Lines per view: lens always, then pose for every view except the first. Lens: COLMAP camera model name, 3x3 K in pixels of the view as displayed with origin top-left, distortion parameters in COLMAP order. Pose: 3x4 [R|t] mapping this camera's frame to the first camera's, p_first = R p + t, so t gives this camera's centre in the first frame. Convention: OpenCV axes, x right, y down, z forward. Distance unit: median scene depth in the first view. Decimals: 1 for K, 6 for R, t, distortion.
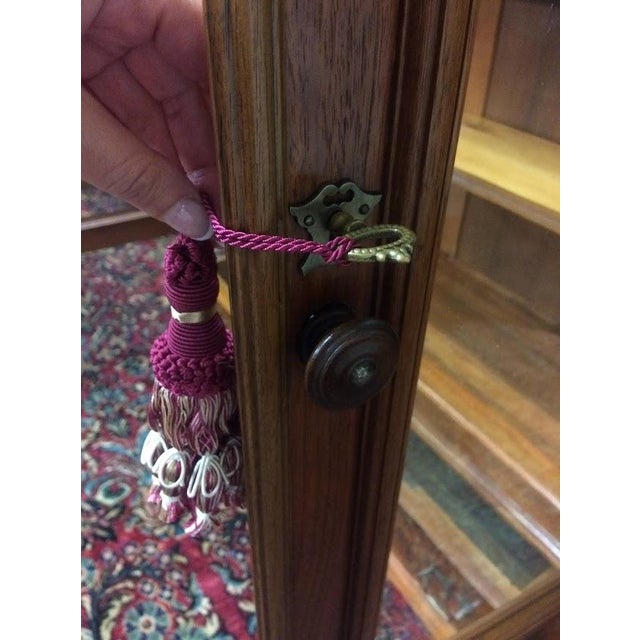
lens RADIAL K [[542.9, 0, 320.0], [0, 542.9, 320.0], [0, 0, 1]] dist [0.129952, -0.196527]
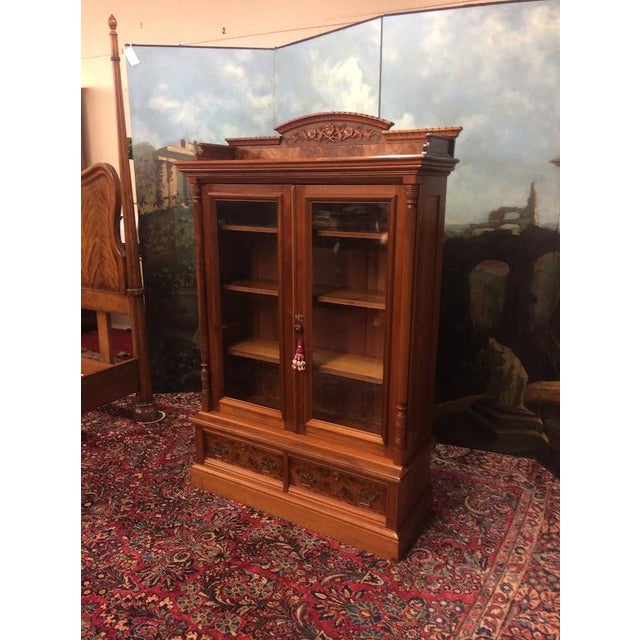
lens RADIAL K [[539.6, 0, 318.7], [0, 539.6, 320.9], [0, 0, 1]] dist [0.128727, -0.186101]
pose [[0.899665, -0.139290, 0.413765, -0.663718], [0.279604, 0.911700, -0.301039, 0.293945], [-0.335298, 0.386525, 0.859170, -1.154163]]
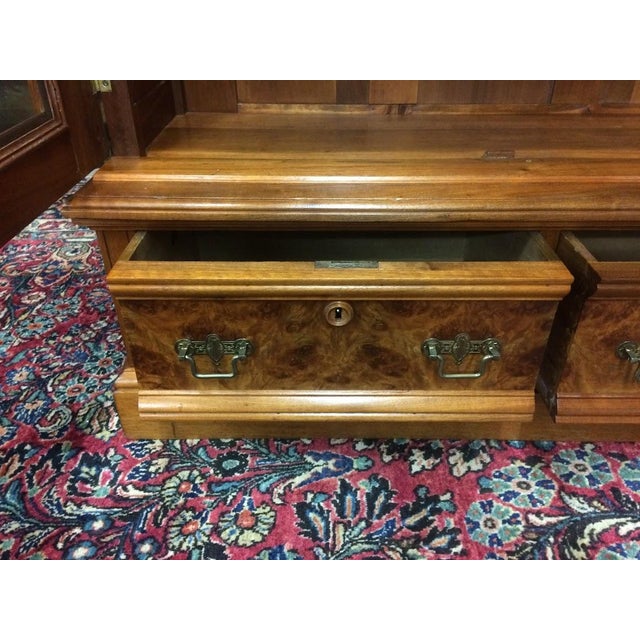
lens RADIAL K [[542.9, 0, 320.0], [0, 542.9, 320.0], [0, 0, 1]] dist [0.129952, -0.196527]
pose [[0.555219, -0.489752, 0.672217, -0.533452], [0.503339, 0.841287, 0.197196, -0.080134], [-0.662104, 0.228866, 0.713609, 0.720253]]
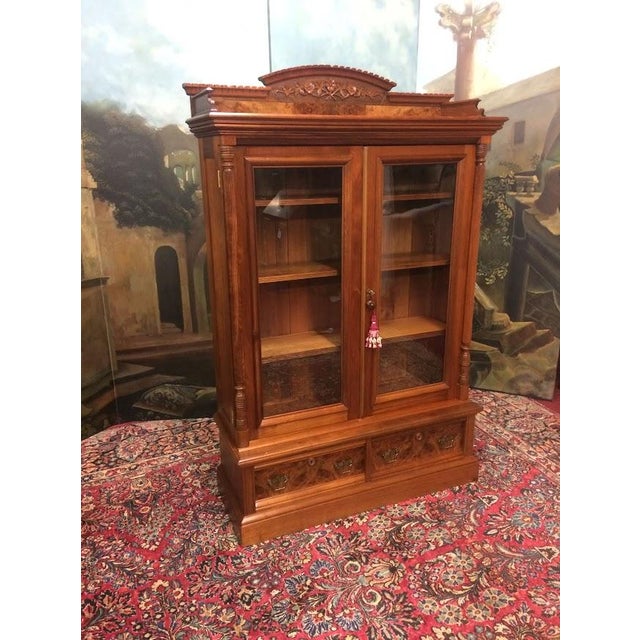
lens RADIAL K [[542.9, 0, 320.0], [0, 542.9, 320.0], [0, 0, 1]] dist [0.129952, -0.196527]
pose [[0.174331, -0.317992, 0.931928, -1.736732], [0.588749, 0.792280, 0.160207, -0.700421], [-0.789293, 0.520743, 0.325337, 0.211546]]
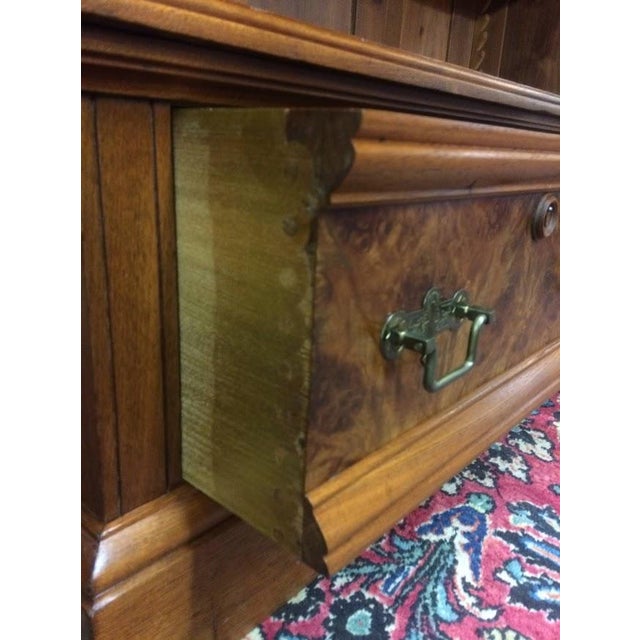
lens RADIAL K [[542.9, 0, 320.0], [0, 542.9, 320.0], [0, 0, 1]] dist [0.129952, -0.196527]
pose [[-0.258471, -0.335356, 0.905941, -0.459627], [0.519054, 0.742720, 0.423025, -0.143521], [-0.814724, 0.579572, -0.017903, 1.252920]]
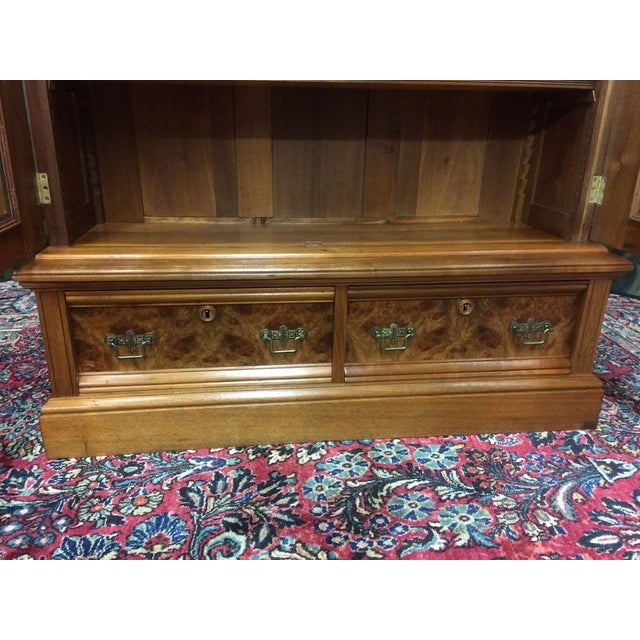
lens RADIAL K [[542.9, 0, 320.0], [0, 542.9, 320.0], [0, 0, 1]] dist [0.129952, -0.196527]
pose [[0.442414, -0.345263, 0.827685, -0.753993], [0.522568, 0.849297, 0.074955, 0.039090], [-0.728830, 0.399360, 0.556164, 0.494177]]
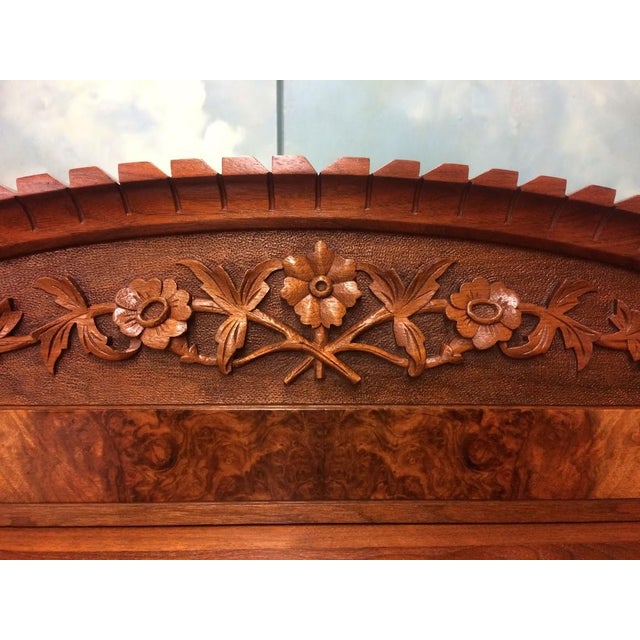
lens RADIAL K [[542.9, 0, 320.0], [0, 542.9, 320.0], [0, 0, 1]] dist [0.129952, -0.196527]
pose [[0.522216, -0.076147, 0.849407, 0.134706], [0.507662, 0.828066, -0.237877, -0.947660], [-0.685251, 0.555435, 0.471086, 0.264428]]
